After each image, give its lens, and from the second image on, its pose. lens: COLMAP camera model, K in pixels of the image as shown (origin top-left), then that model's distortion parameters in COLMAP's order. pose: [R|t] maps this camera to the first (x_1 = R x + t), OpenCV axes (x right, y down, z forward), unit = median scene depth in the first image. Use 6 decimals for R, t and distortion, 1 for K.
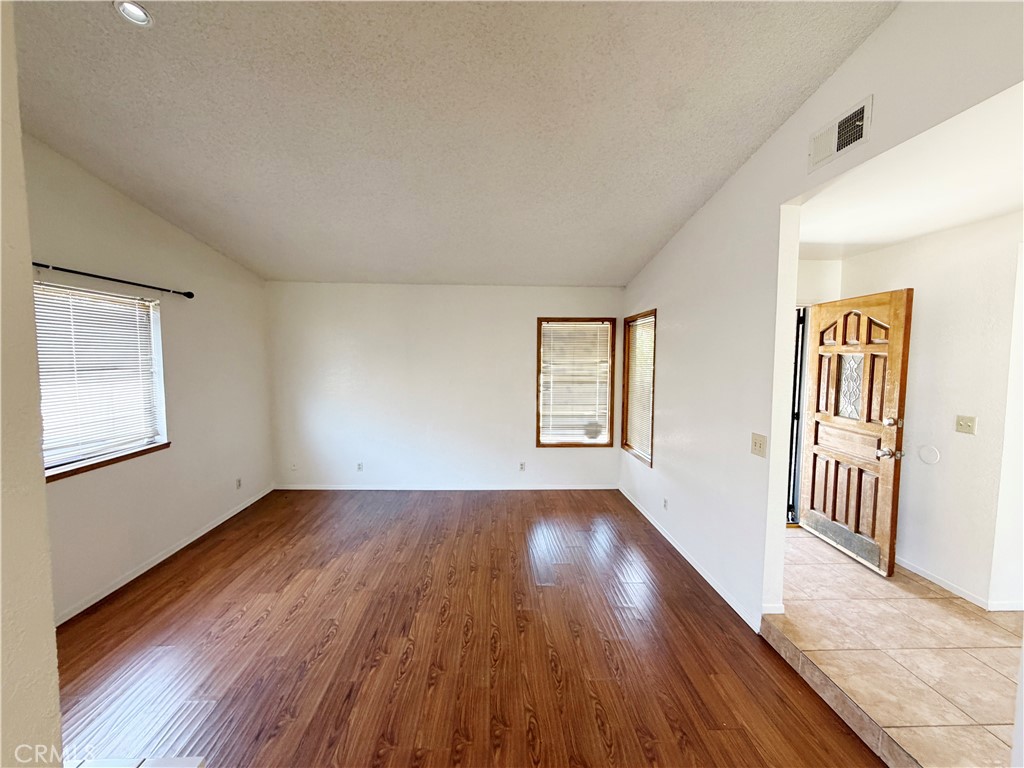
lens RADIAL K [[409.4, 0, 512.0], [0, 409.4, 384.0], [0, 0, 1]] dist [-0.001307, -0.000235]
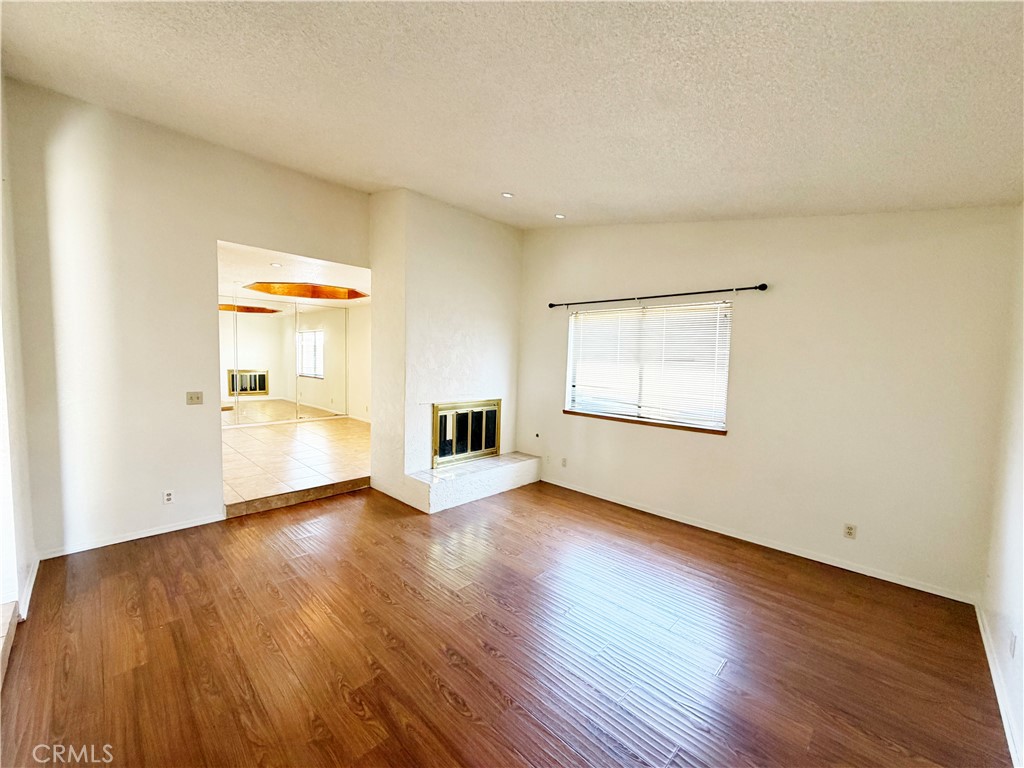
lens RADIAL K [[416.0, 0, 512.0], [0, 416.0, 384.0], [0, 0, 1]] dist [0.000072, 0.000063]
pose [[-0.737091, 0.019665, -0.675507, 0.331075], [-0.073525, 0.991309, 0.109087, -0.061332], [0.671781, 0.130074, -0.729240, 1.457502]]
